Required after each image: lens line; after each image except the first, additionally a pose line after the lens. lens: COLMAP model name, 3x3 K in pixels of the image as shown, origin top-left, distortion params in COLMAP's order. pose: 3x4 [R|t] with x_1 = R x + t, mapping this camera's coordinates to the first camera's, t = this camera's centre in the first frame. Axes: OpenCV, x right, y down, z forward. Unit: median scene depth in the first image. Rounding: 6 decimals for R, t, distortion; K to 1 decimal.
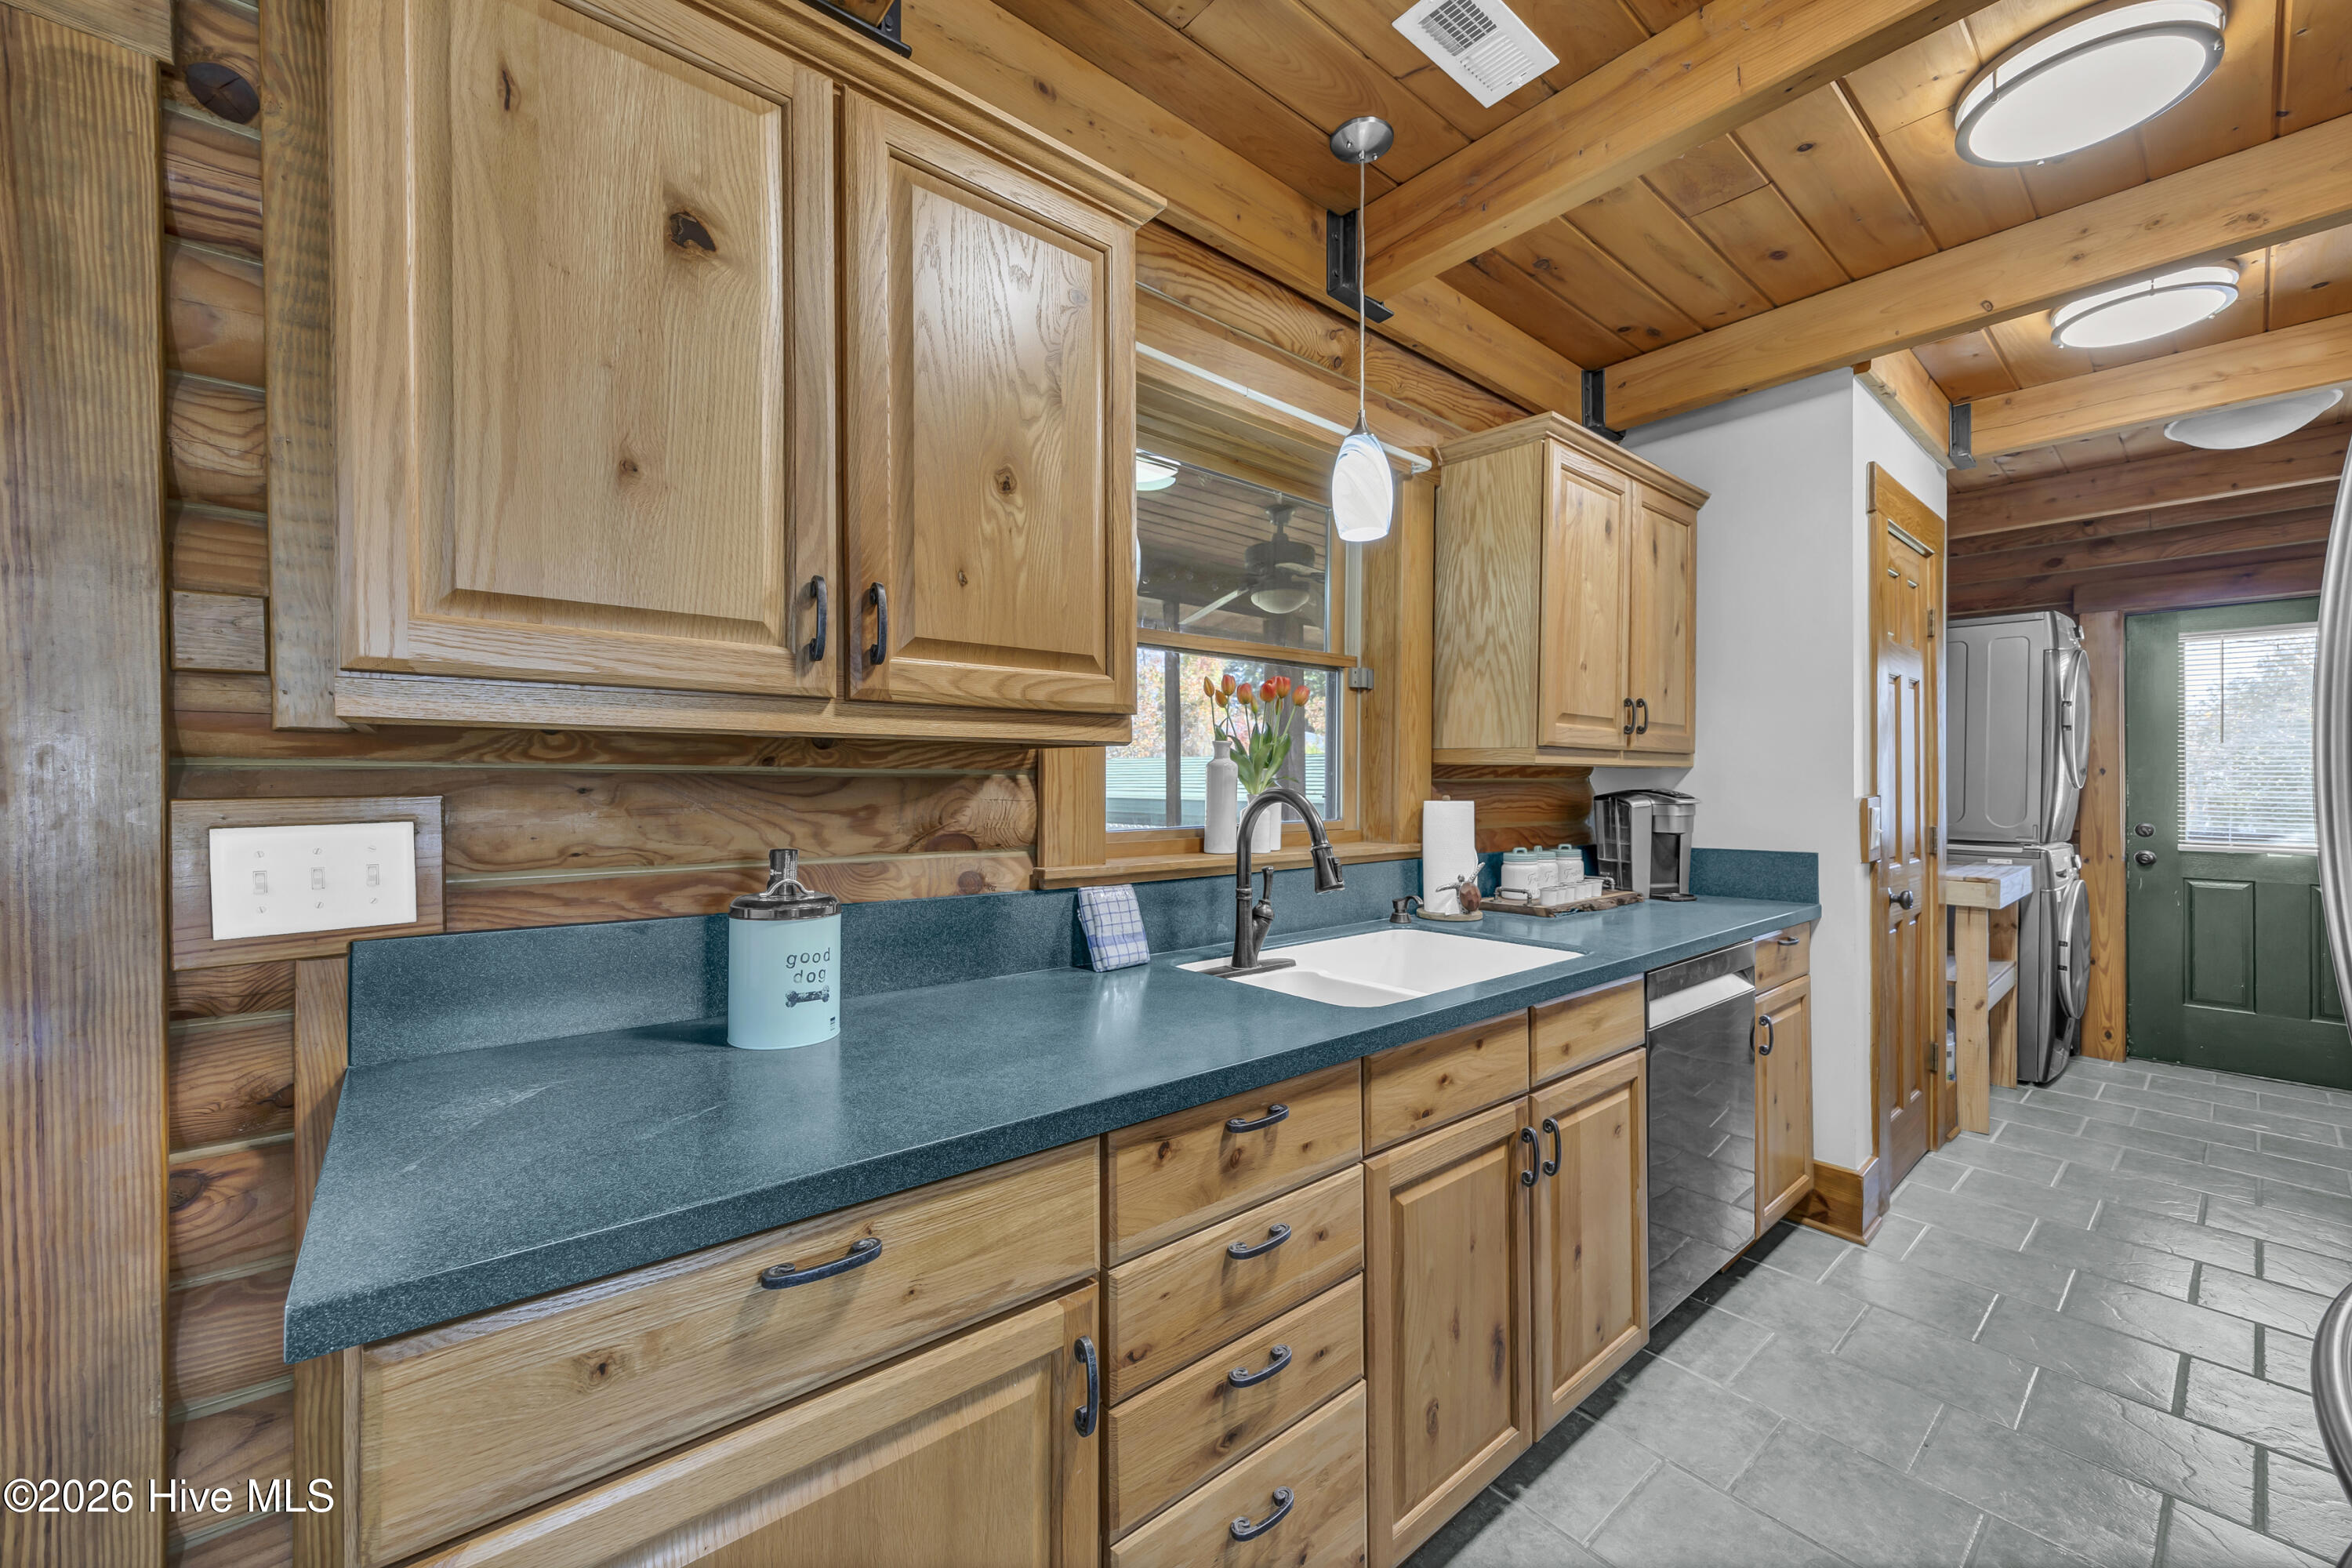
lens RADIAL K [[916.8, 0, 1183.2], [0, 916.8, 783.3], [0, 0, 1]] dist [0.001364, -0.000347]
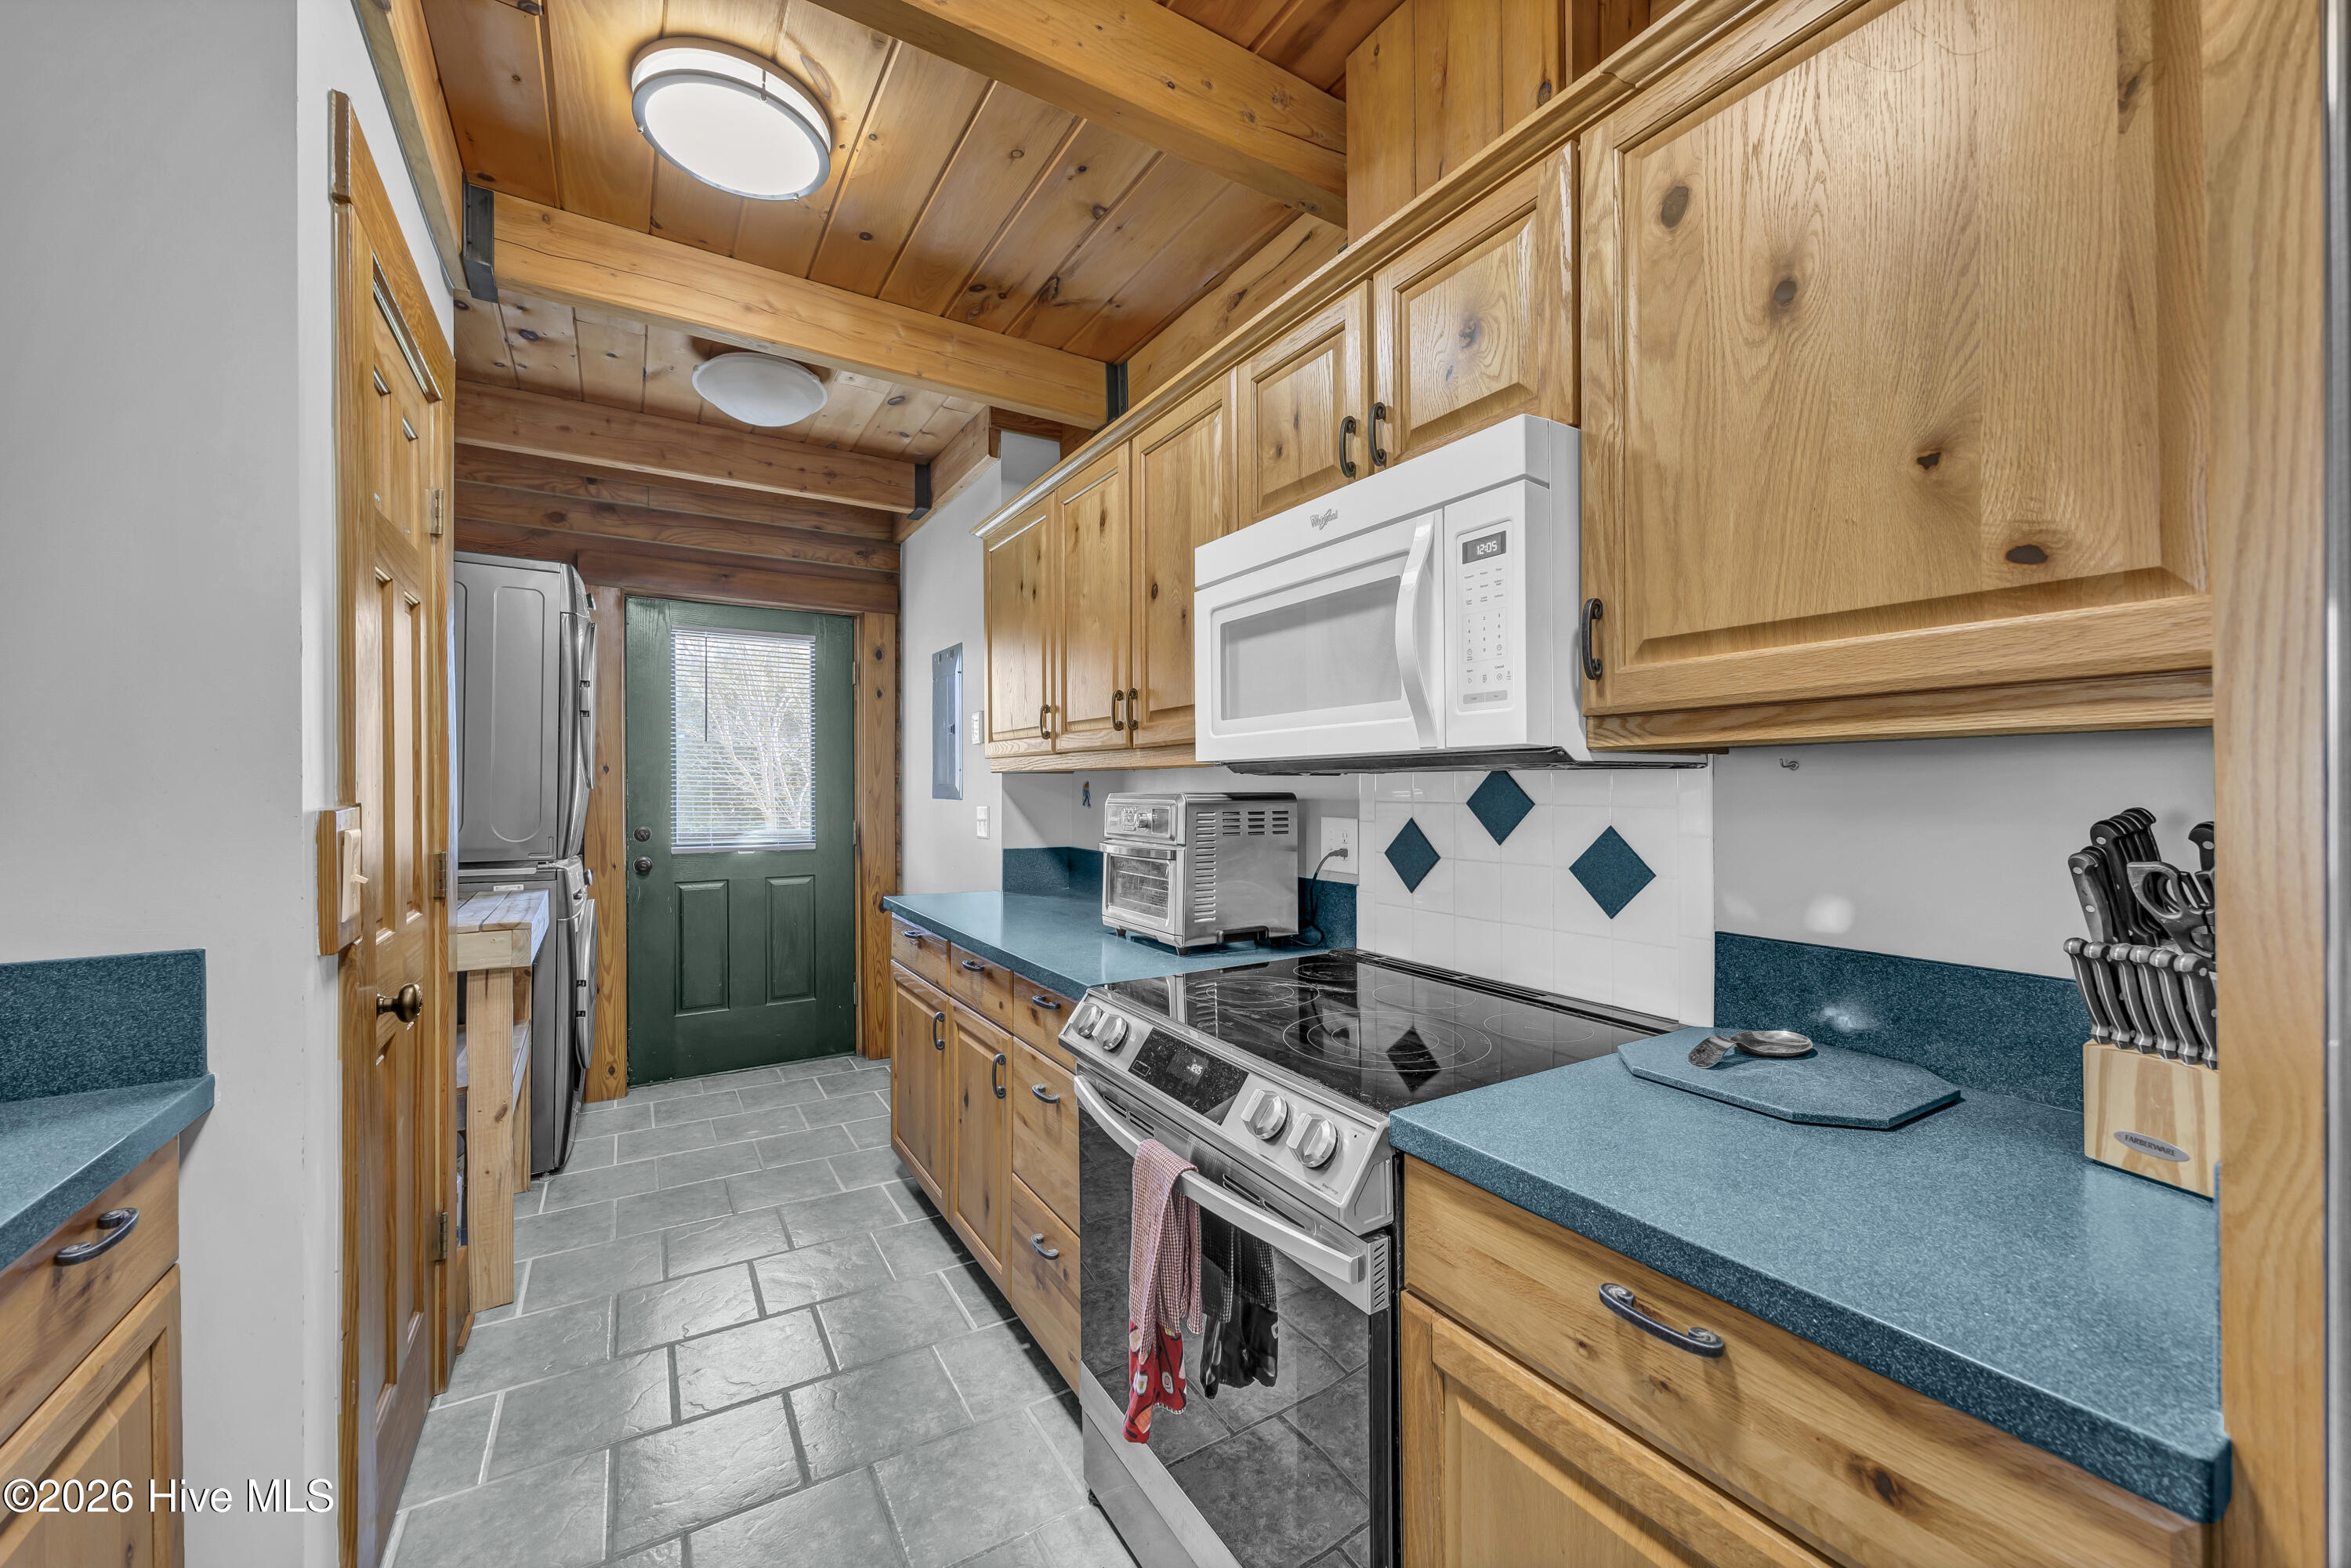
lens RADIAL K [[916.4, 0, 1169.9], [0, 916.4, 784.7], [0, 0, 1]] dist [0.001364, -0.000347]
pose [[0.166608, 0.000505, 0.986023, 0.257416], [0.000543, 1.000000, -0.000604, 0.002707], [-0.986023, 0.000636, 0.166607, 0.362391]]
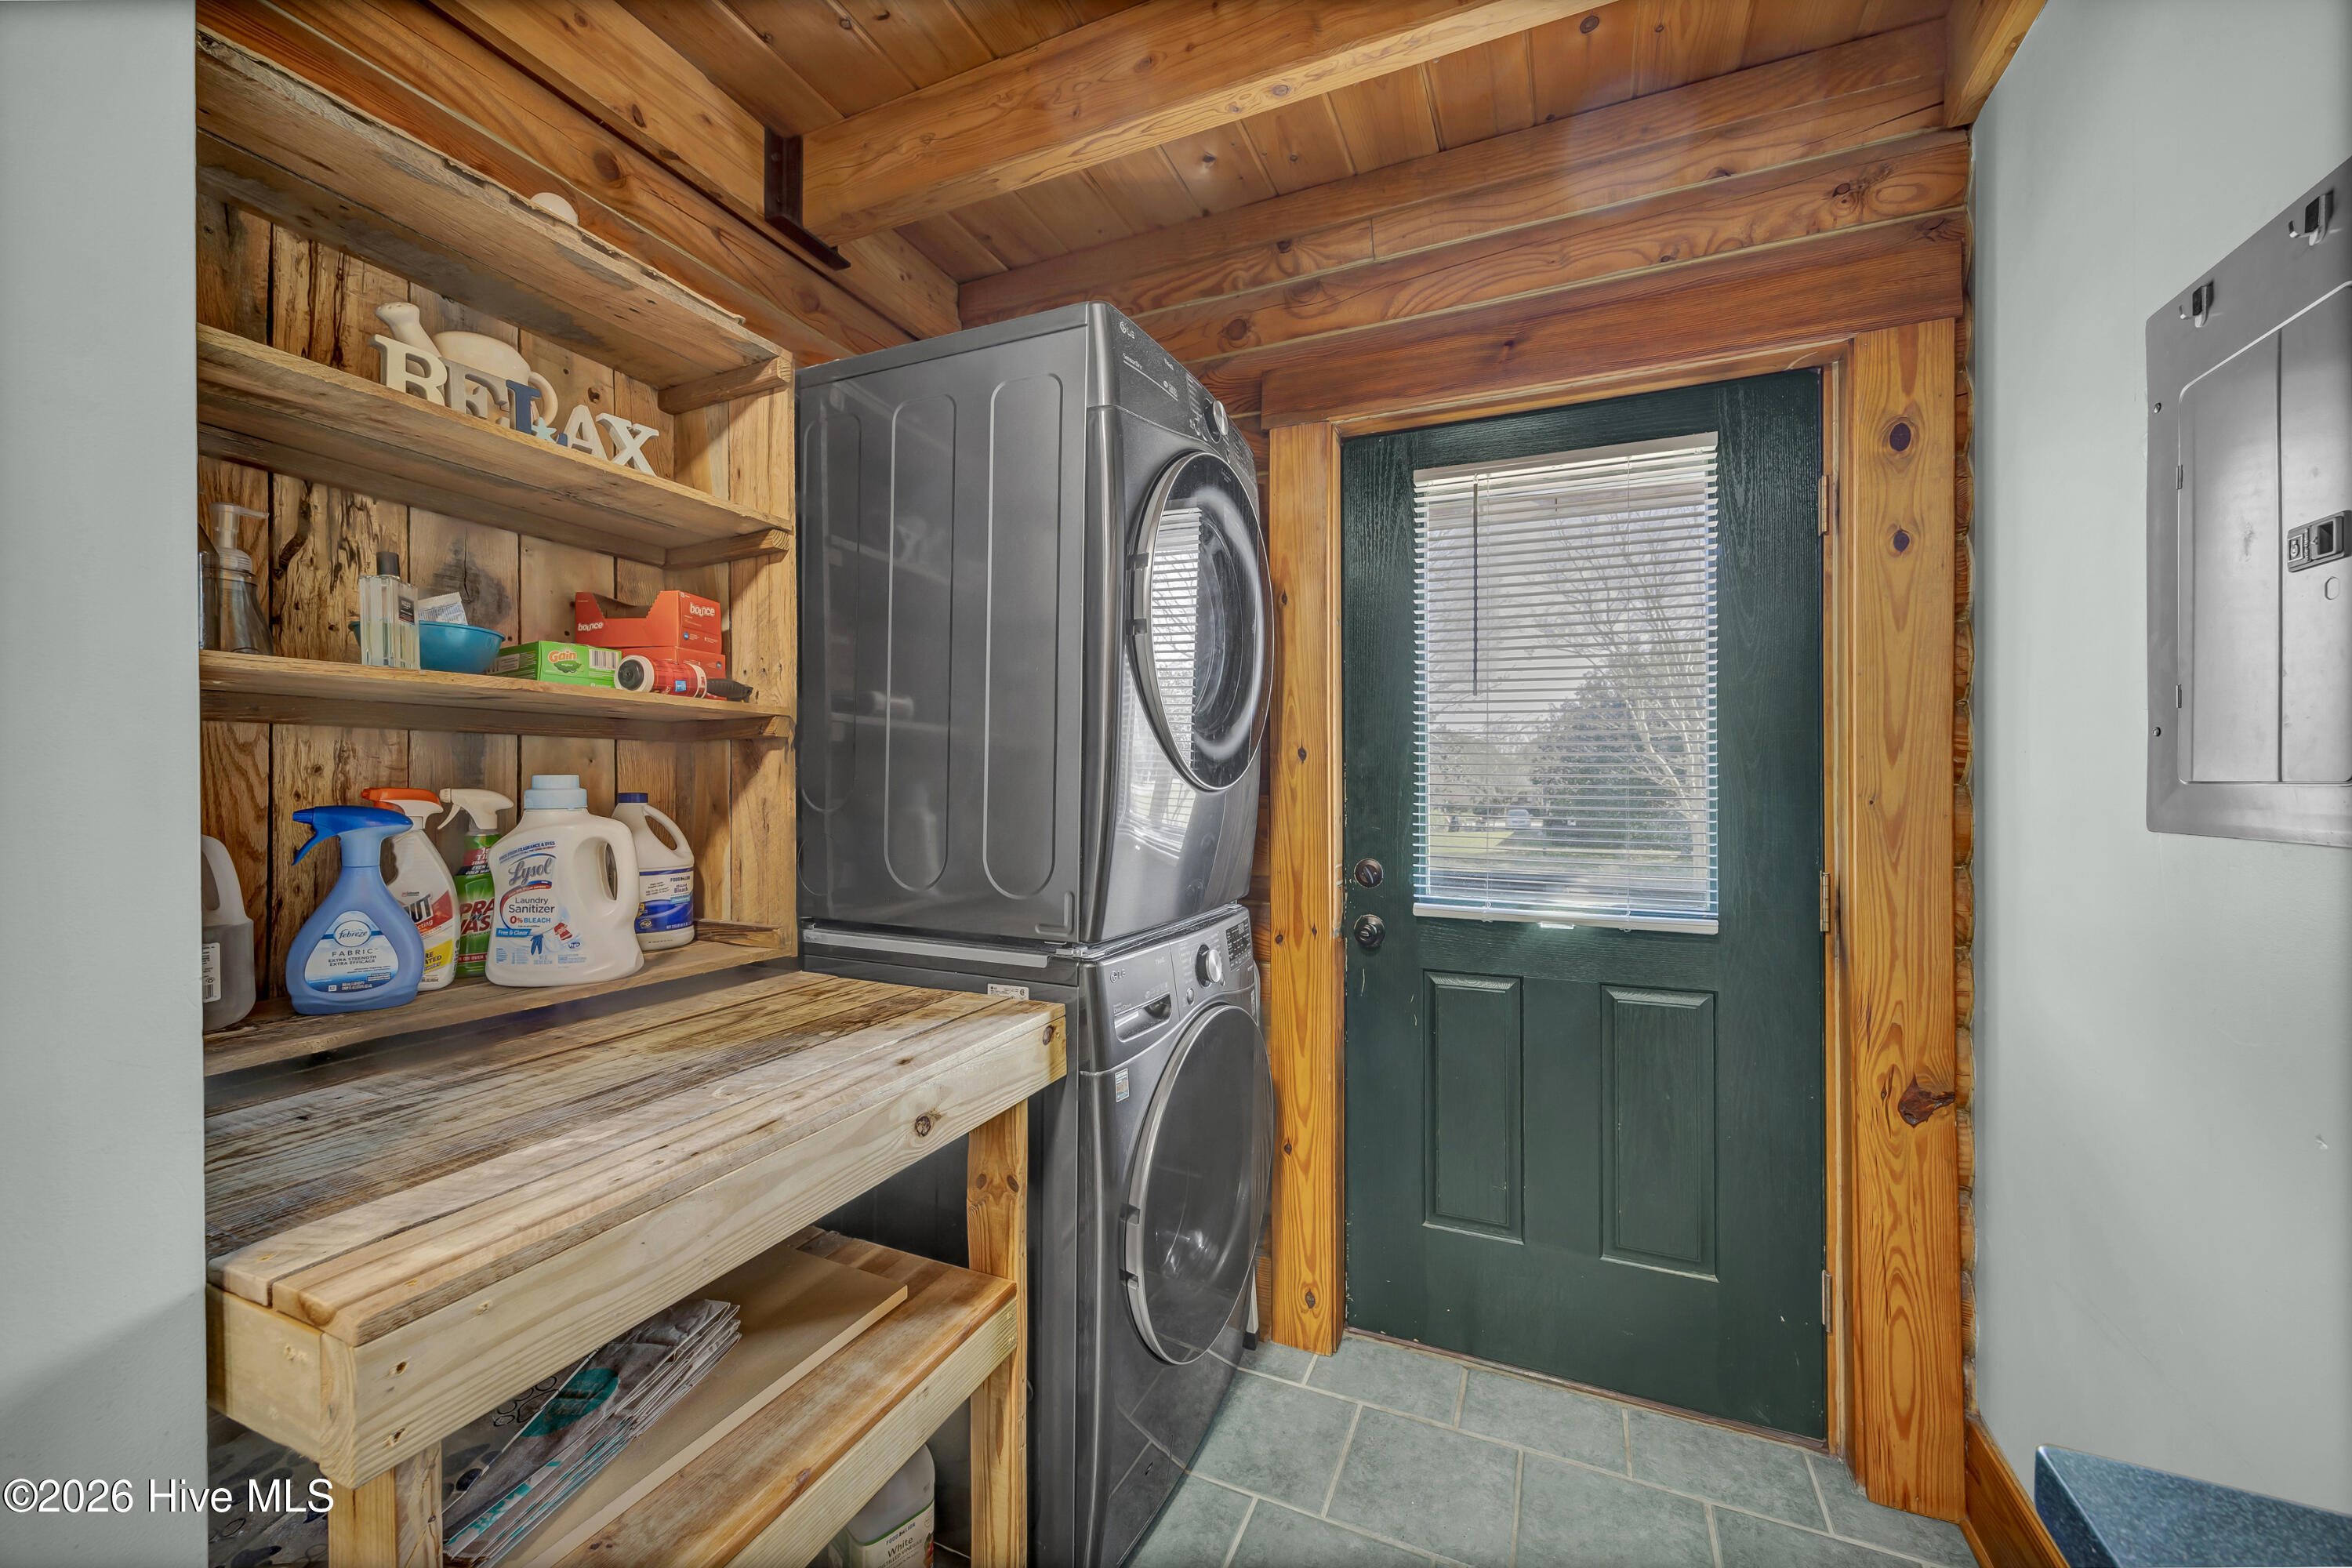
lens RADIAL K [[916.8, 0, 1138.0], [0, 916.8, 787.2], [0, 0, 1]] dist [0.001364, -0.000347]
pose [[0.899478, 0.004248, 0.436946, 0.786572], [-0.001971, 0.999982, -0.005664, 0.006979], [-0.436962, 0.004233, 0.899470, 0.664072]]
